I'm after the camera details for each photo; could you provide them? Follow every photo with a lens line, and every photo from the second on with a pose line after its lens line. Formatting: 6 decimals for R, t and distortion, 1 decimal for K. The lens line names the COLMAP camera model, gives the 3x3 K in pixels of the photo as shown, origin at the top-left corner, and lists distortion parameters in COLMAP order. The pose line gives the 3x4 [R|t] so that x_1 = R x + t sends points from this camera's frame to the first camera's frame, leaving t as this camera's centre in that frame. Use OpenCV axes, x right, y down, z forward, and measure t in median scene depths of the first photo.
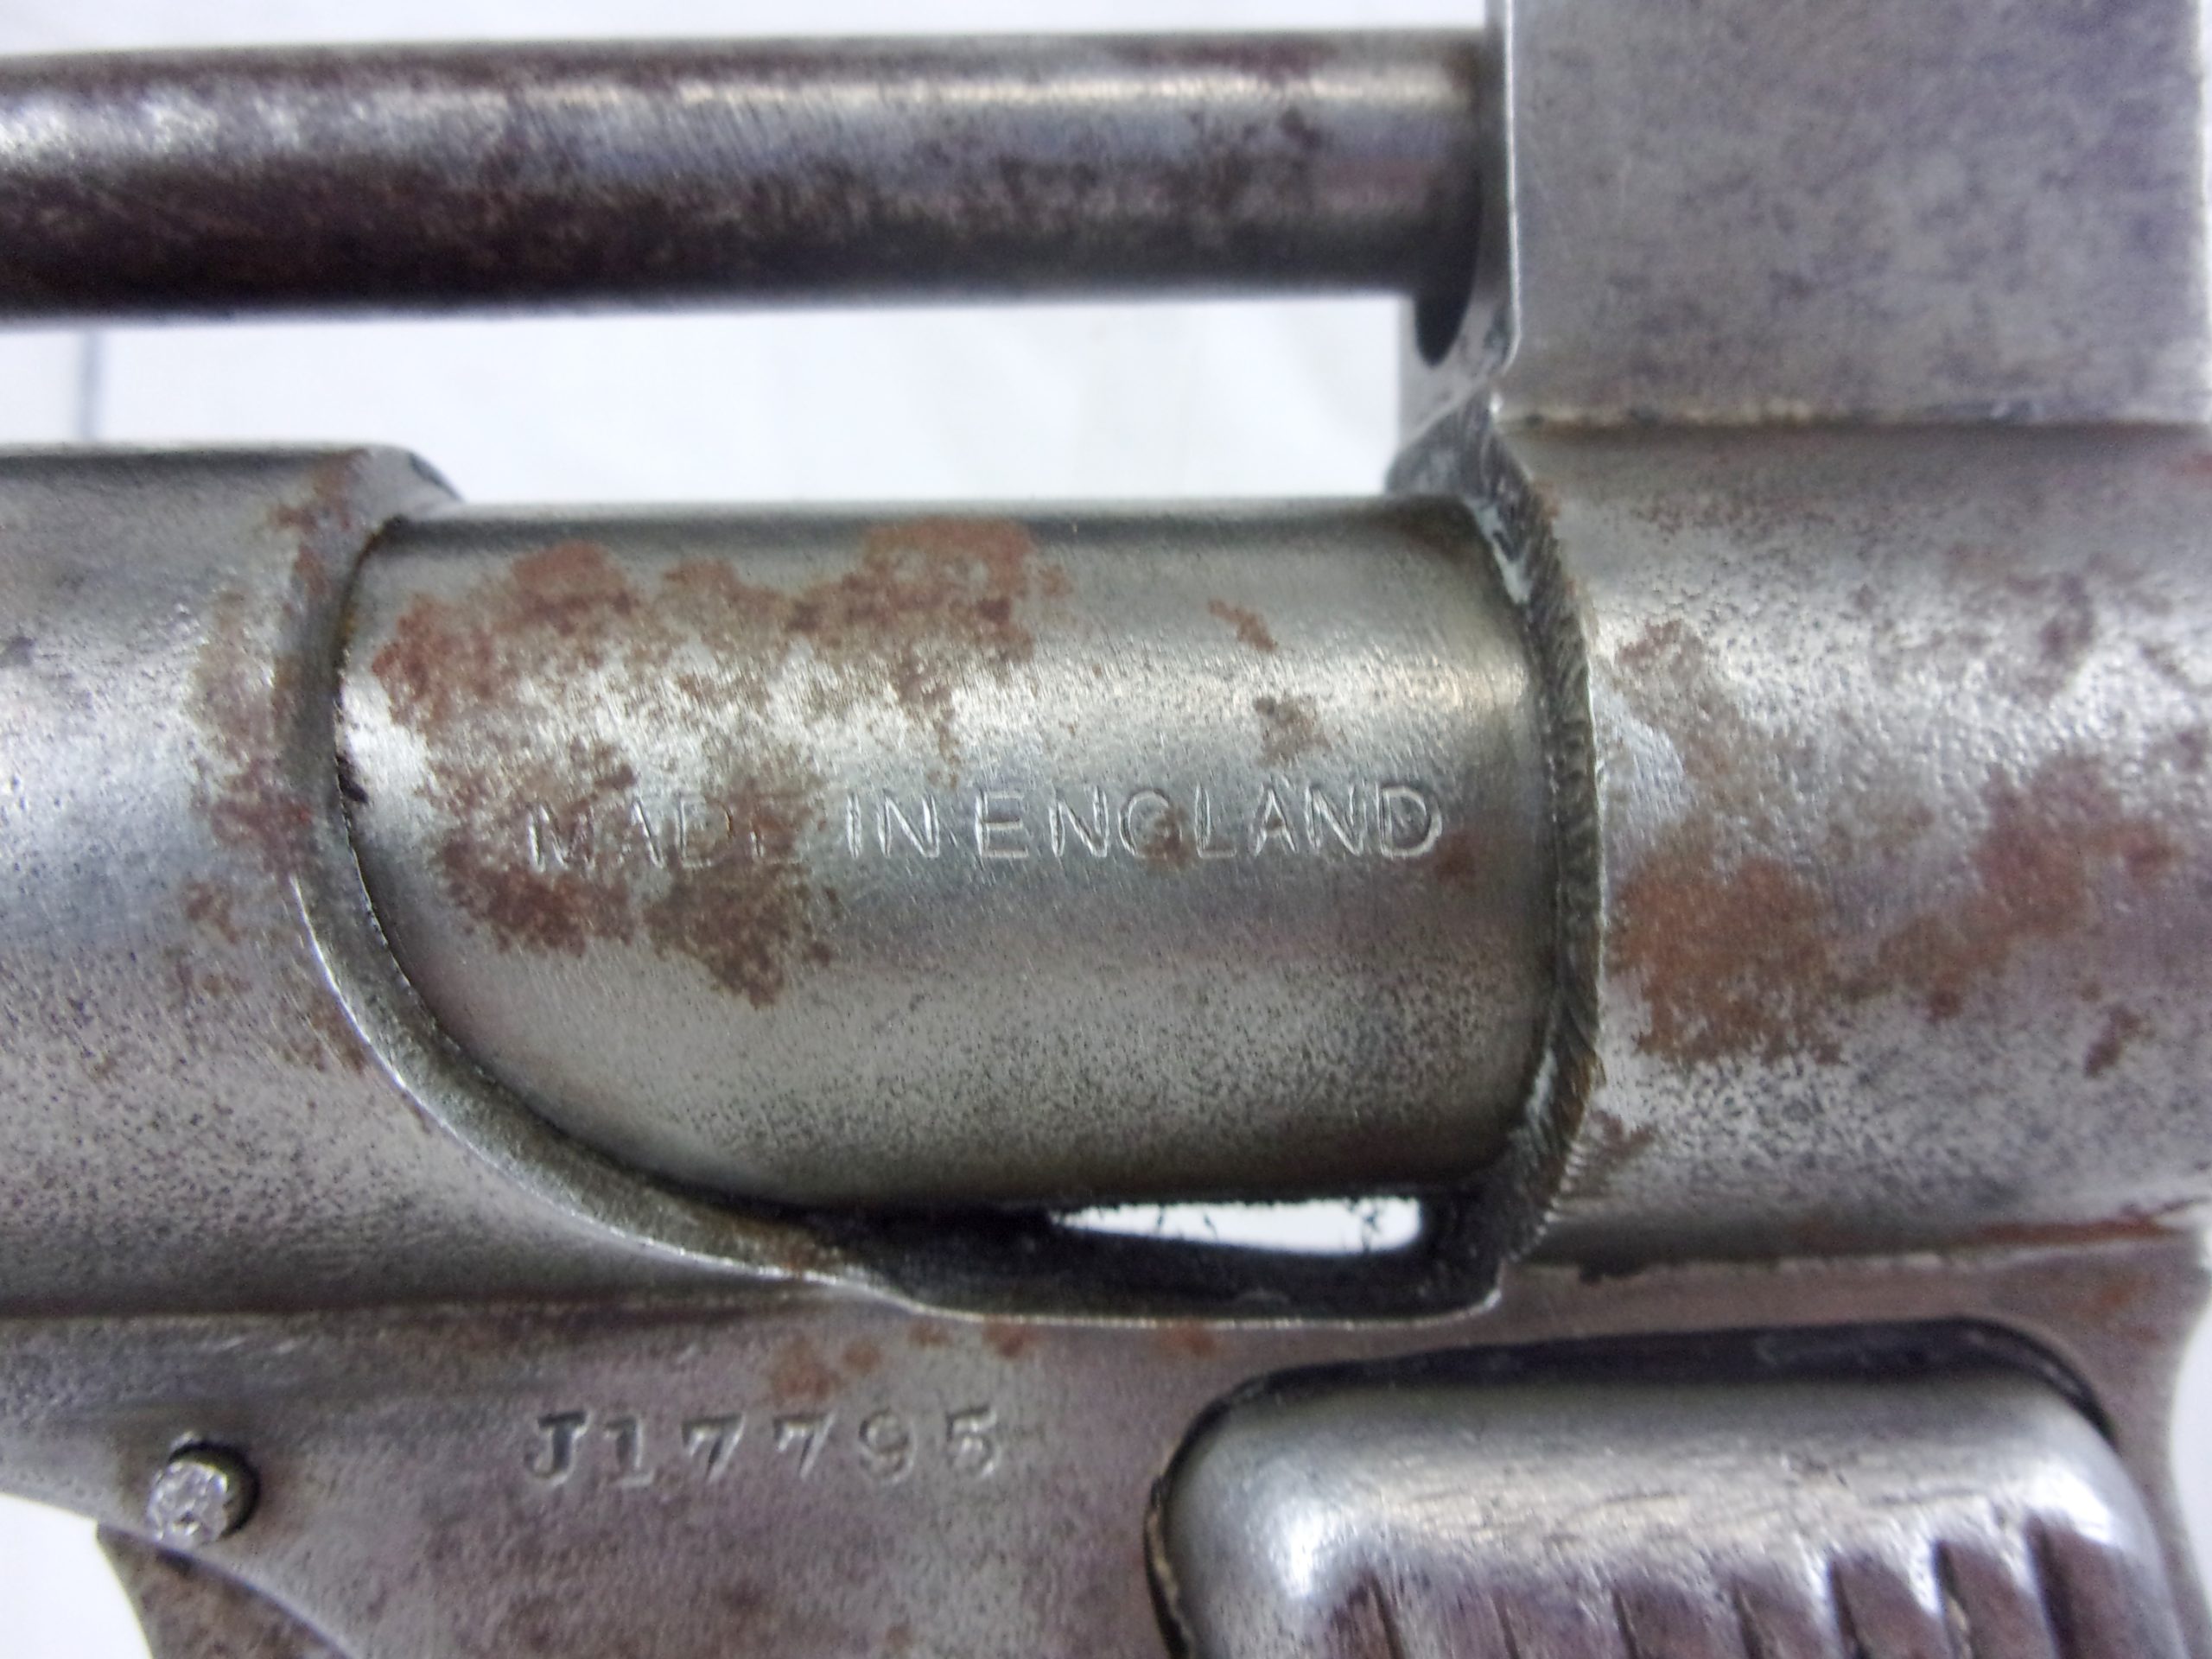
lens RADIAL K [[1830.0, 0, 1106.0], [0, 1830.0, 829.5], [0, 0, 1]] dist [0.003305, -0.030497]
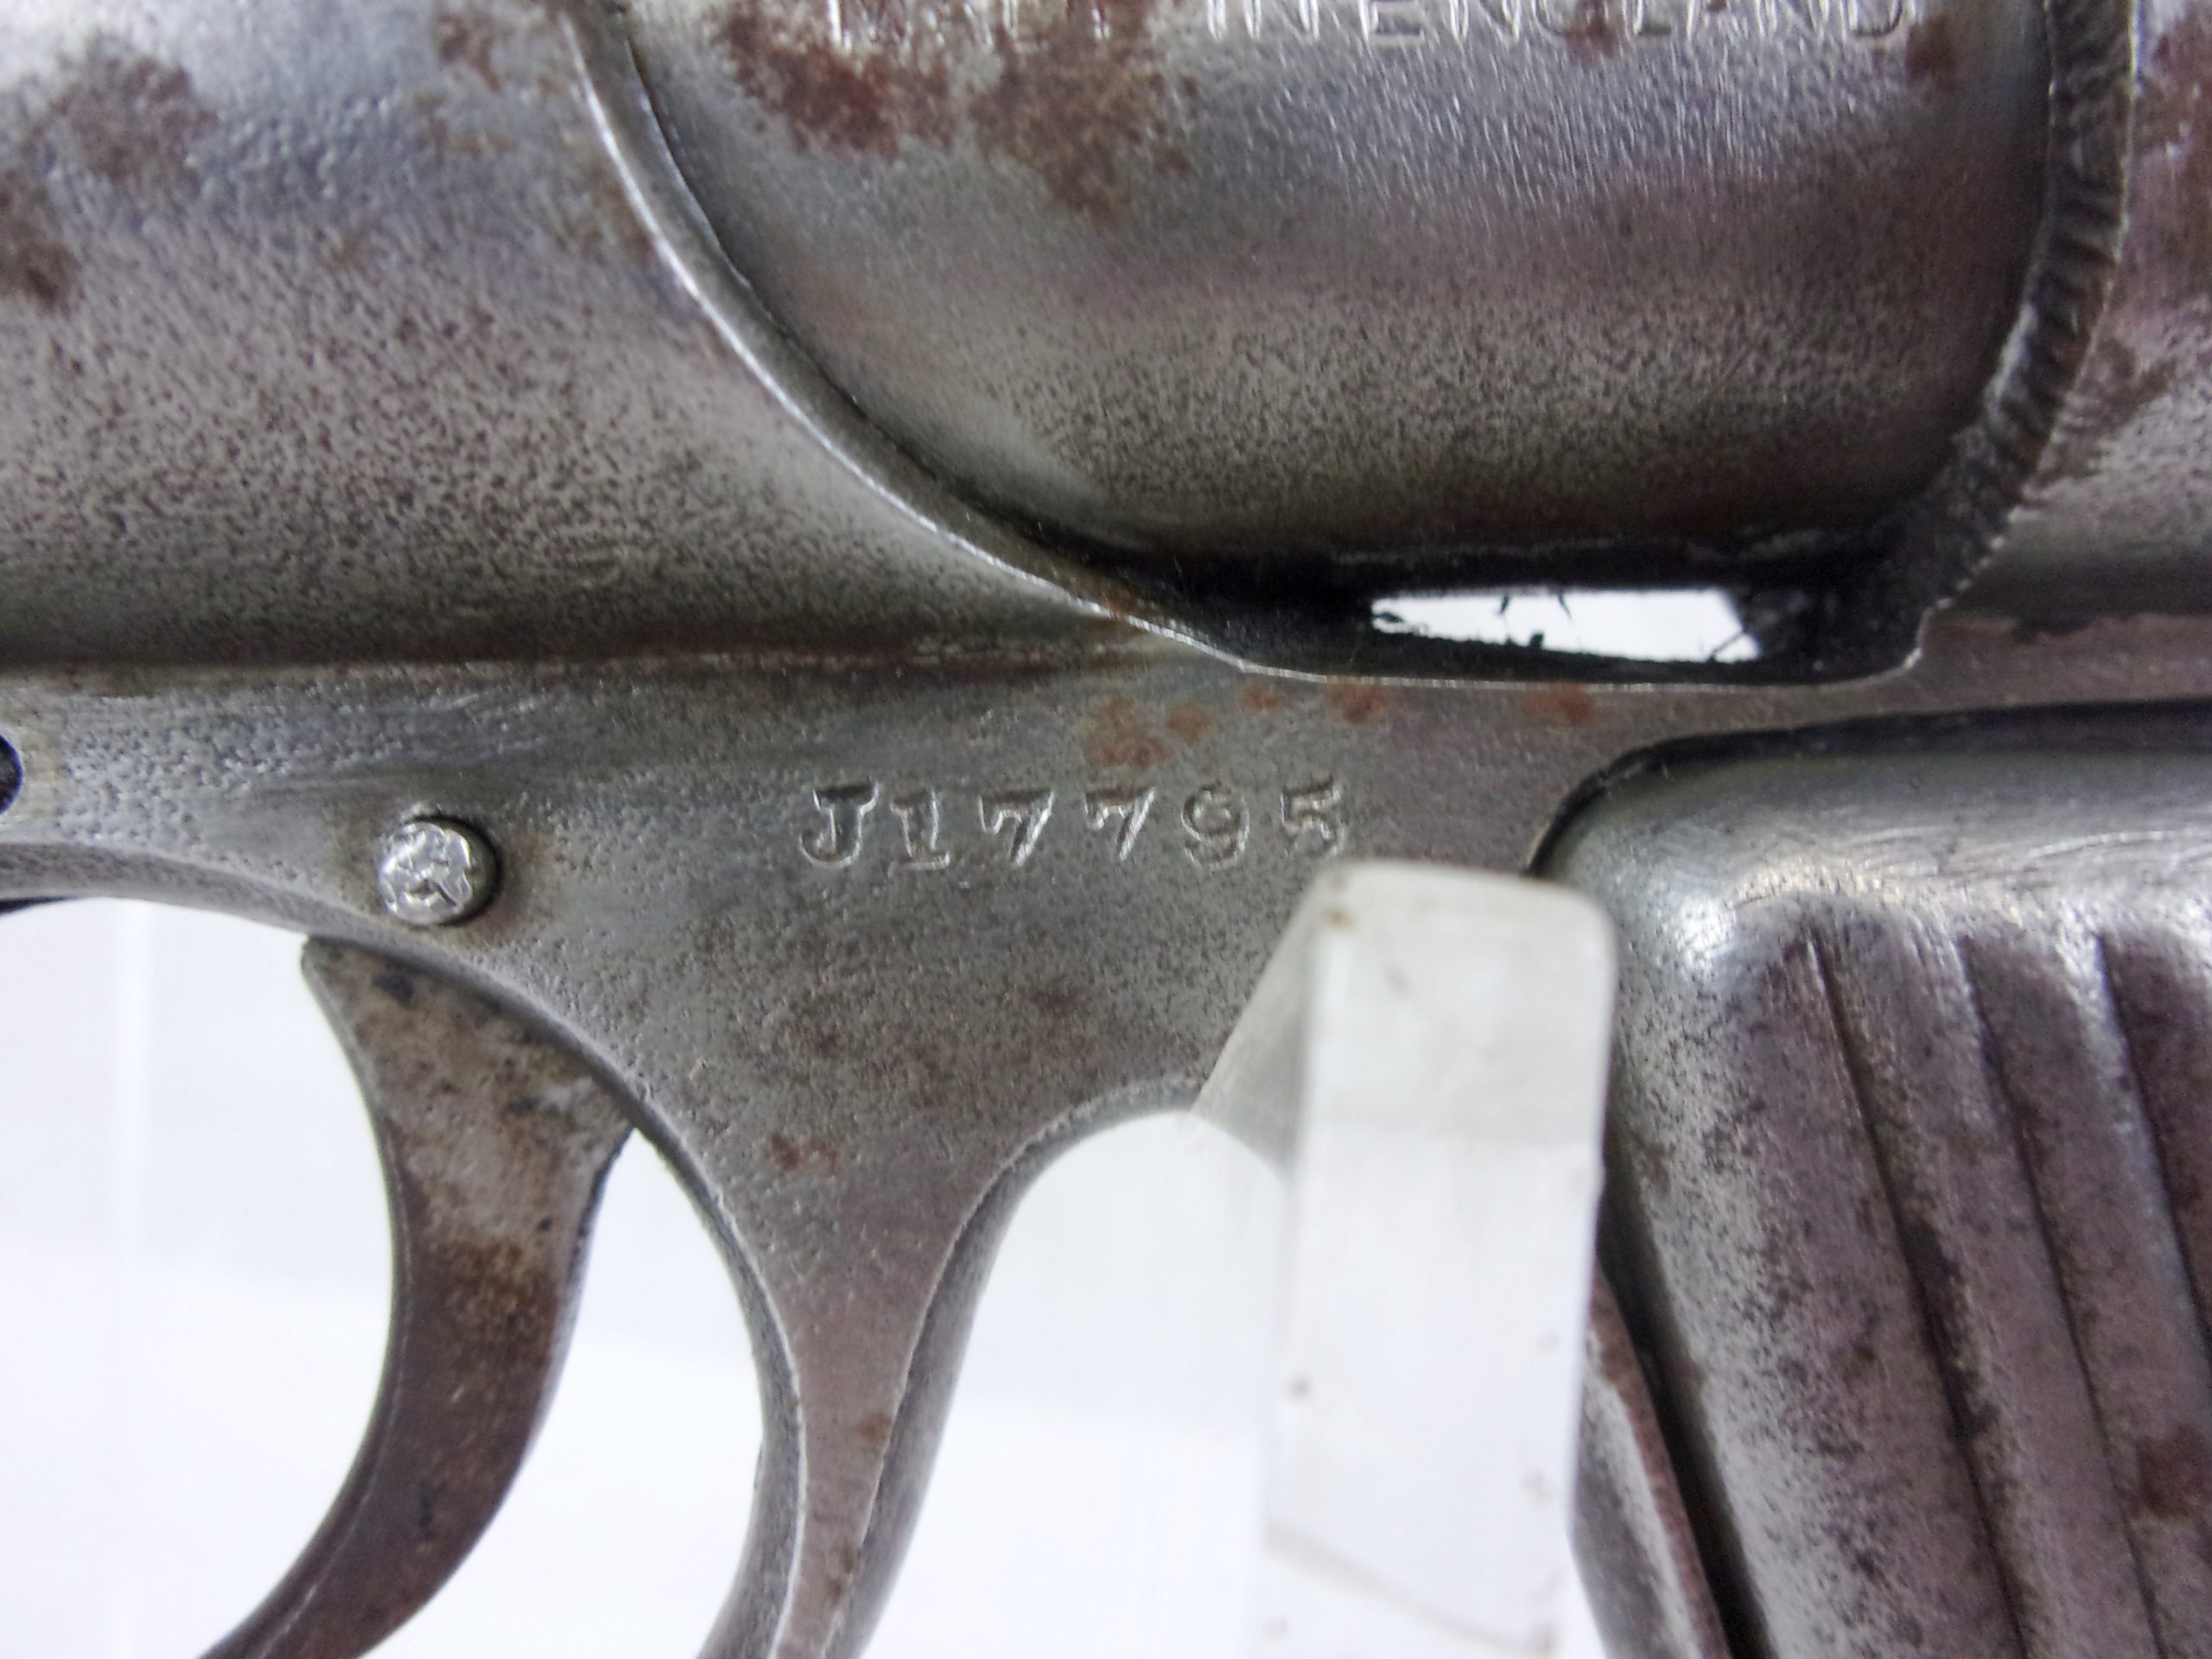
lens RADIAL K [[1854.6, 0, 1105.5], [0, 1854.6, 835.1], [0, 0, 1]] dist [-0.006048, 0.000913]
pose [[0.999874, -0.011774, -0.010634, -0.173822], [0.012438, 0.997823, 0.064764, 0.302152], [0.009848, -0.064888, 0.997844, 0.132011]]
